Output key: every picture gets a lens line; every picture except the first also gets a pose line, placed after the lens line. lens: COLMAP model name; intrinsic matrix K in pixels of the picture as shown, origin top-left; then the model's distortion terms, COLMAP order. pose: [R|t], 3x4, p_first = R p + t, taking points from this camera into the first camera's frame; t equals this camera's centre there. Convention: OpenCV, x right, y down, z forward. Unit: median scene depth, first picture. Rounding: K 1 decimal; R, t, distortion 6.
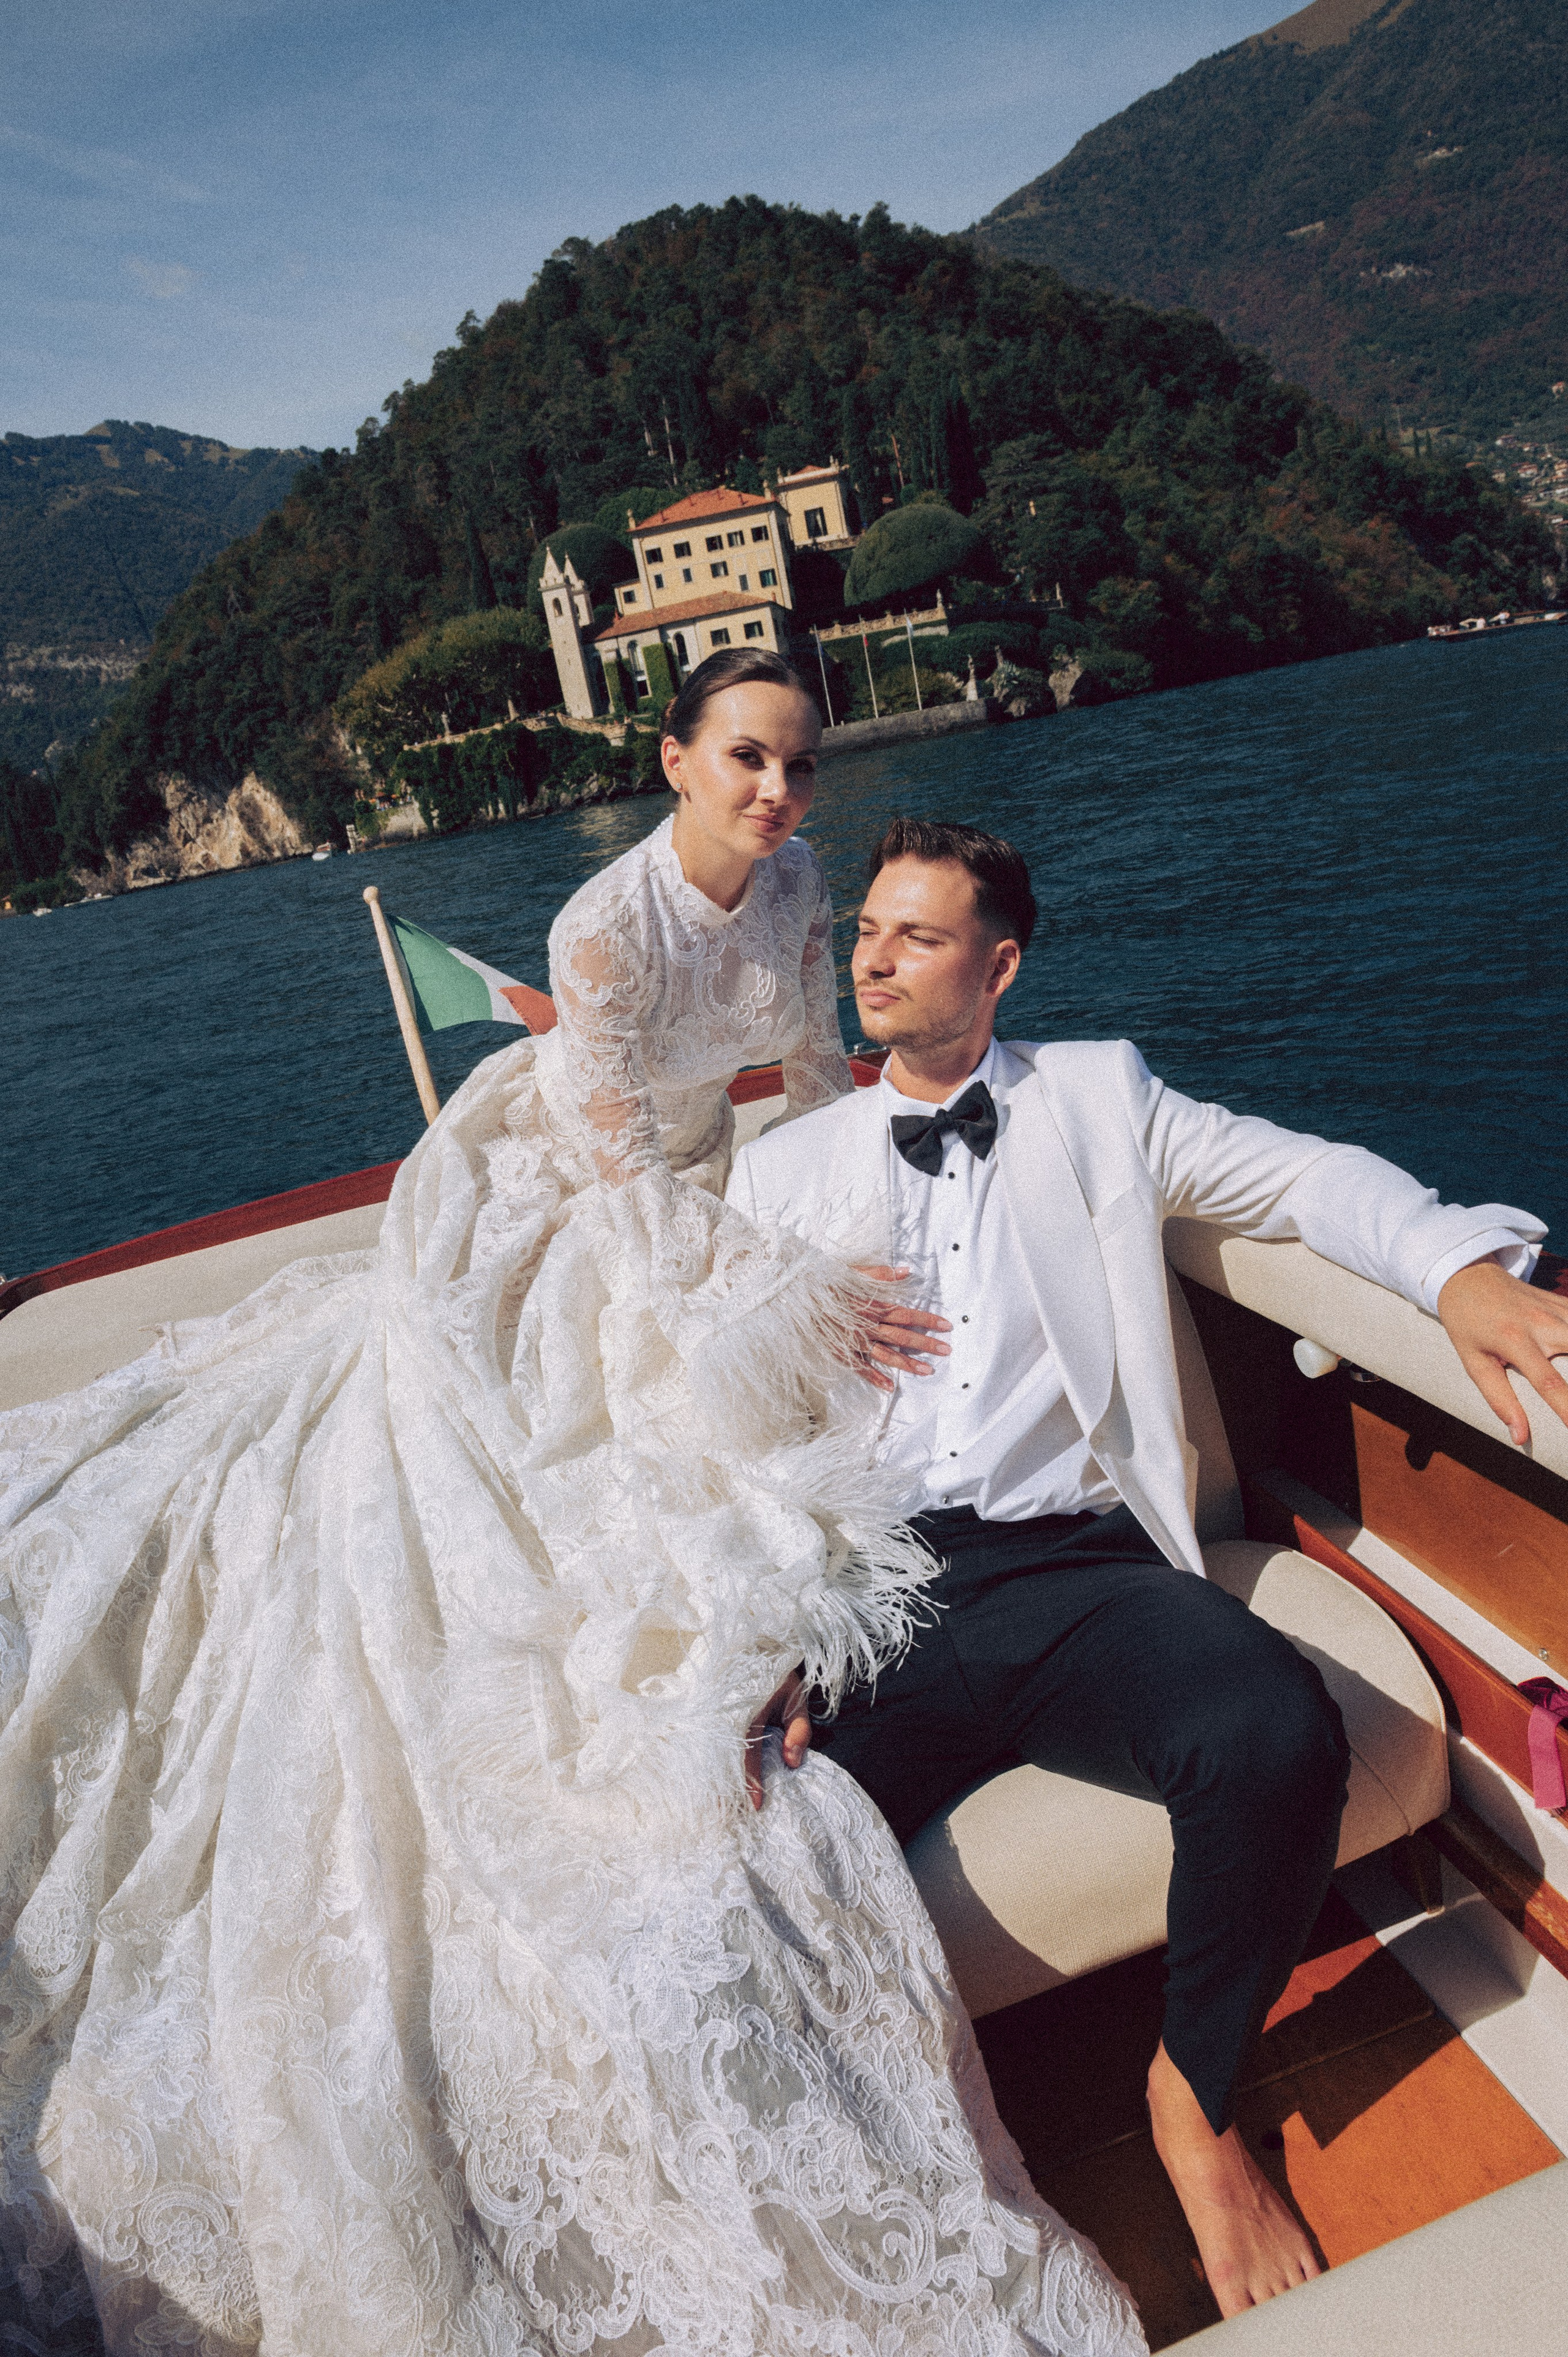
lens RADIAL K [[1590.6, 0, 784.0], [0, 1590.6, 1178.5], [0, 0, 1]] dist [-0.053866, -0.002446]
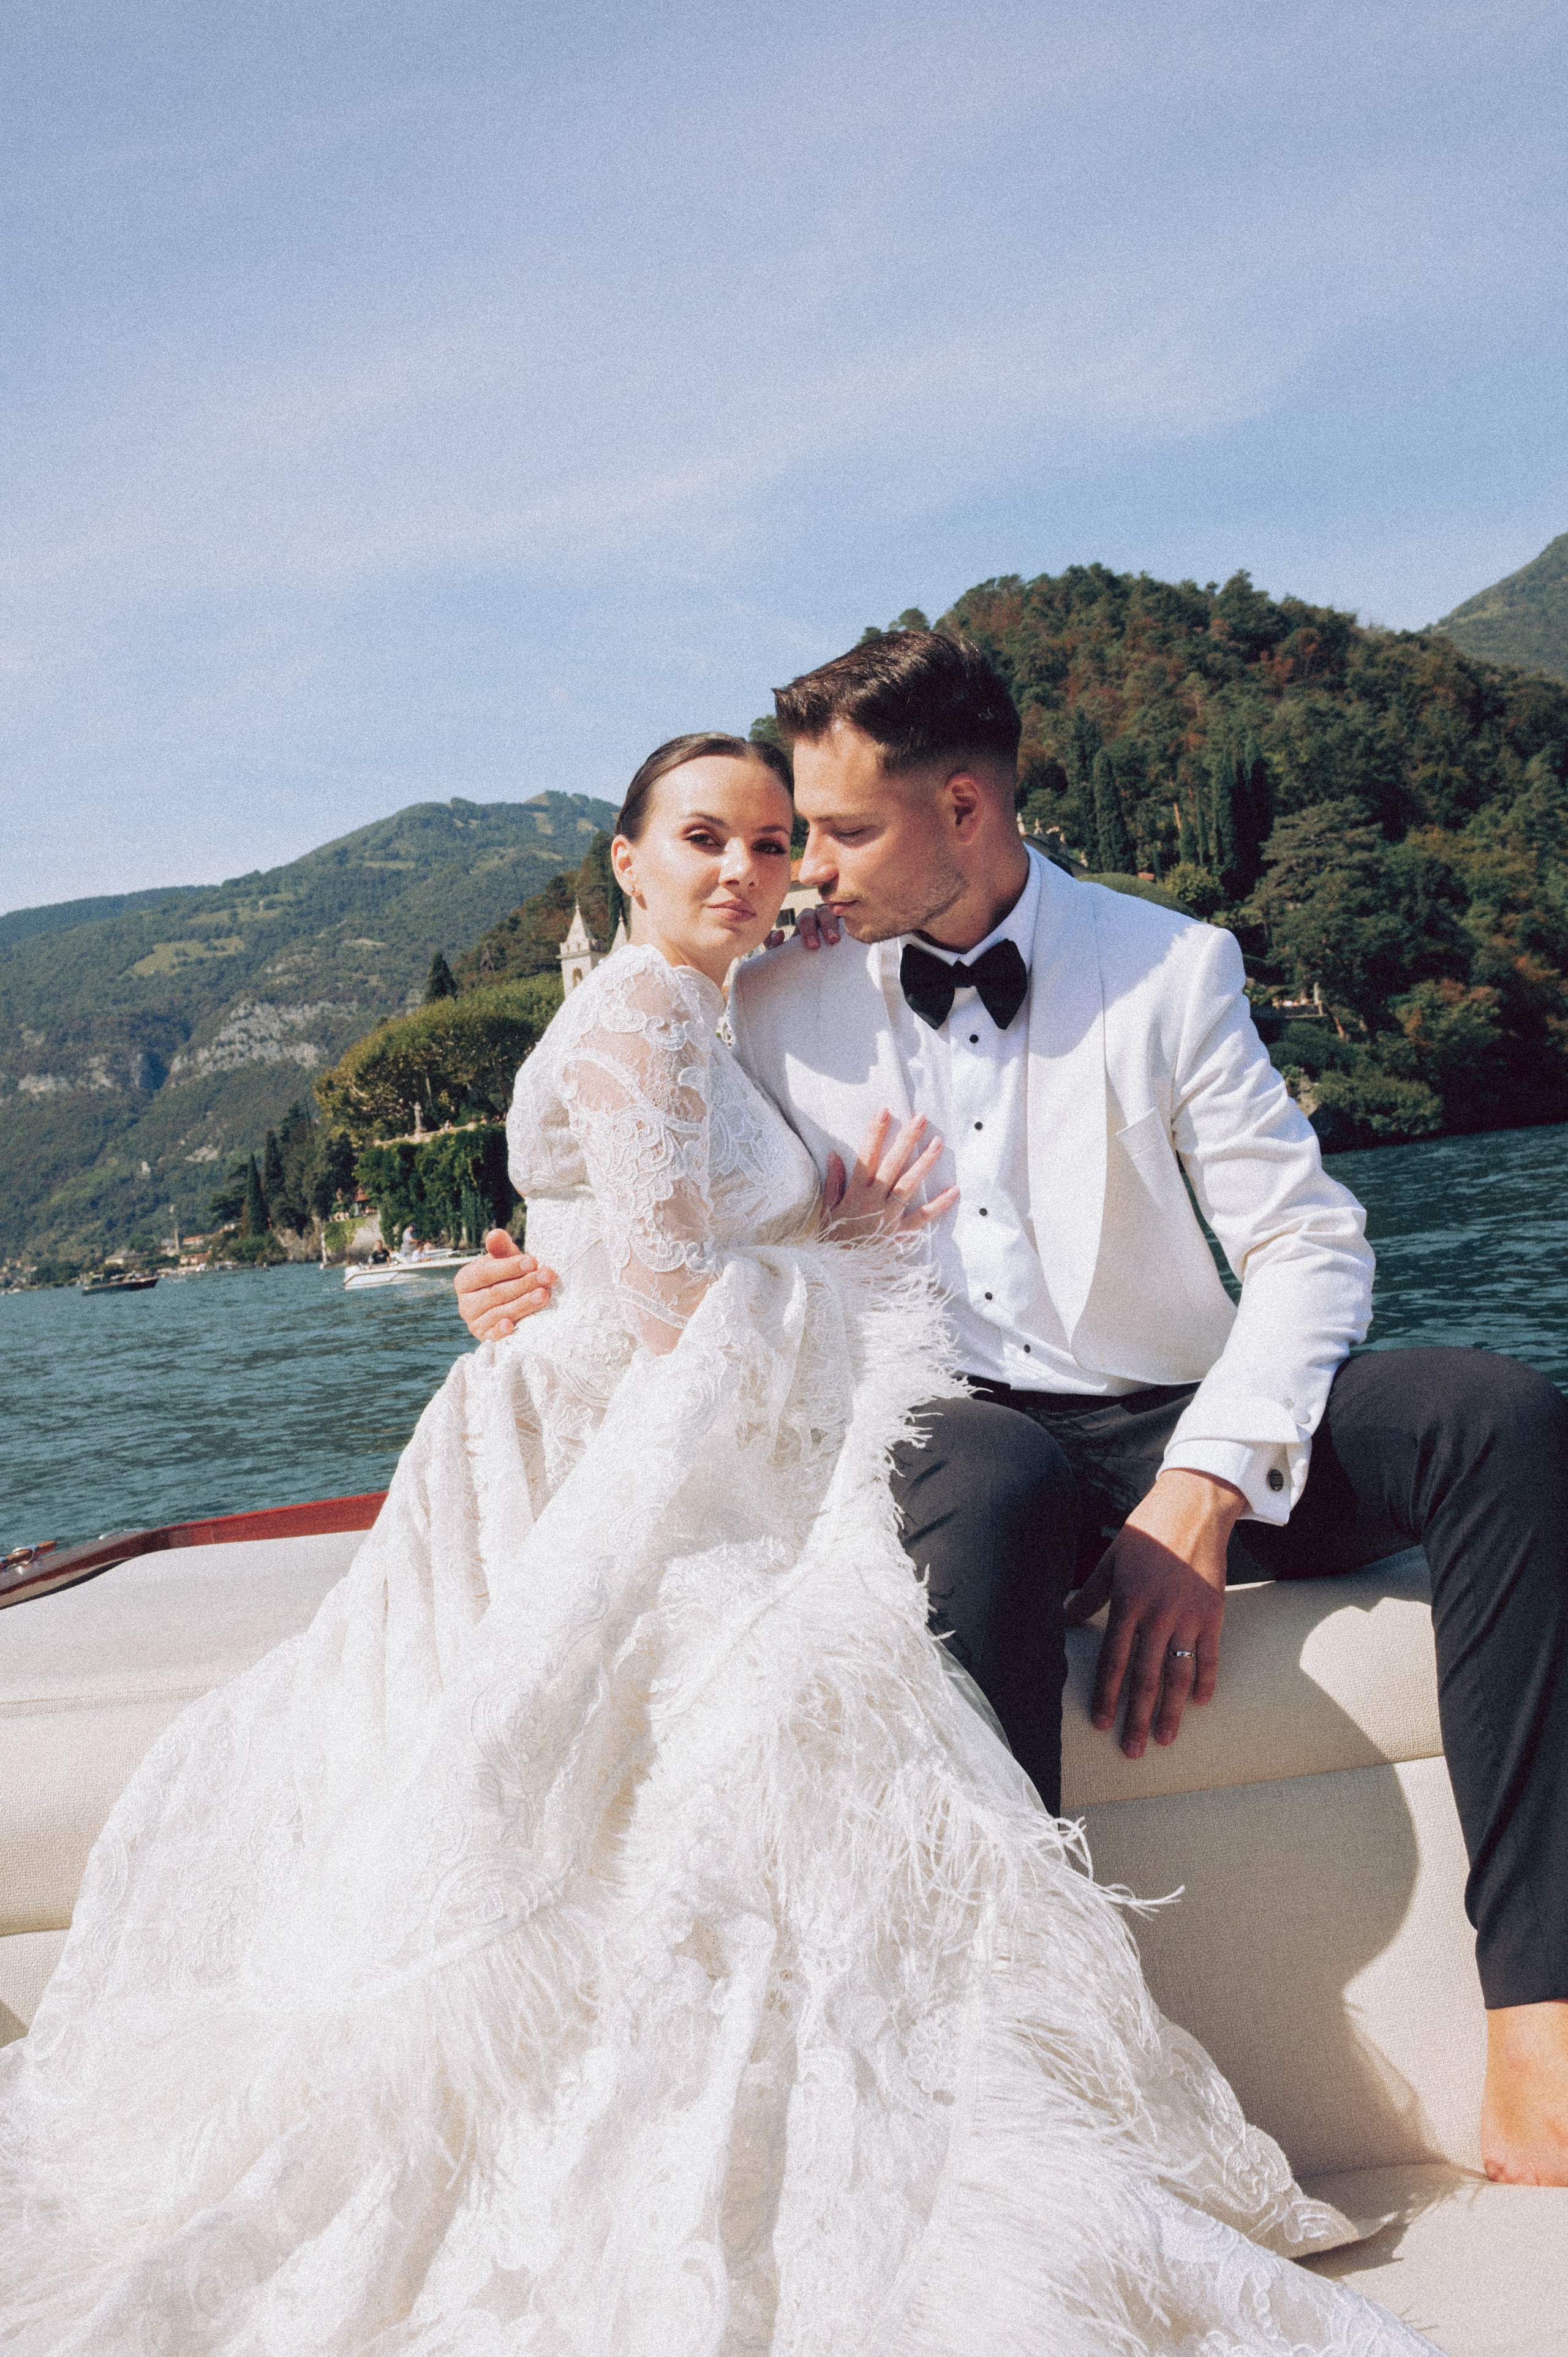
lens RADIAL K [[1739.5, 0, 763.7], [0, 1739.5, 1108.7], [0, 0, 1]] dist [-0.051602, -0.001537]
pose [[0.966248, 0.065912, -0.249040, 0.074665], [-0.131979, 0.956867, -0.258817, -0.047062], [0.221239, 0.282949, 0.933270, 0.123135]]
